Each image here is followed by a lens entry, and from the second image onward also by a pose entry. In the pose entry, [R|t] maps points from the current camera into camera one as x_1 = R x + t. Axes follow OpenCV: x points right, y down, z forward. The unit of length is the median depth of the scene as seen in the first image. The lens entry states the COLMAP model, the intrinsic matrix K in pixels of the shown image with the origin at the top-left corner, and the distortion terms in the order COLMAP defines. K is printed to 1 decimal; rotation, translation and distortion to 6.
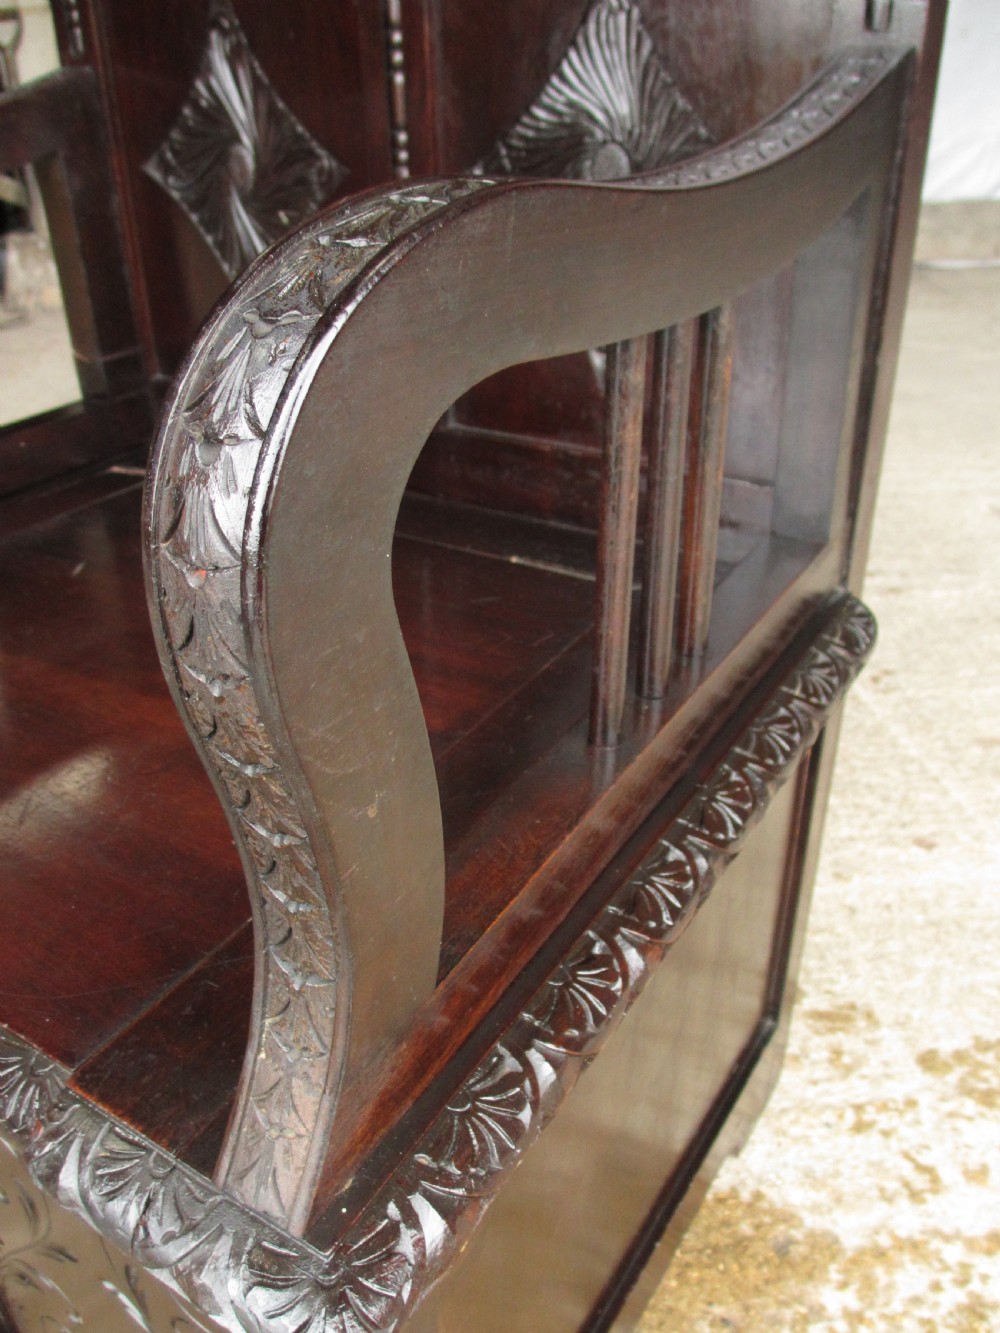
lens RADIAL K [[1131.6, 0, 501.4], [0, 1131.6, 667.2], [0, 0, 1]] dist [-0.012066, -0.008688]
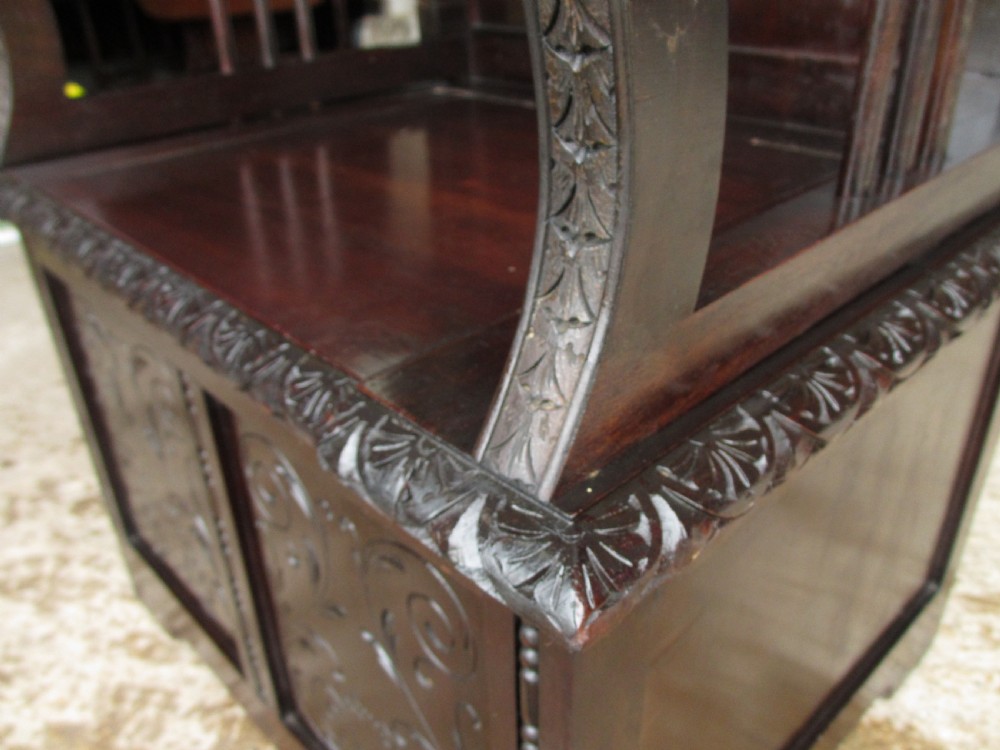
lens RADIAL K [[848.9, 0, 529.0], [0, 848.9, 354.5], [0, 0, 1]] dist [-0.012066, -0.008688]
pose [[0.975146, 0.105393, -0.194892, -0.050209], [-0.109070, 0.994000, -0.008202, 0.350358], [0.192859, 0.029255, 0.980790, 0.192389]]
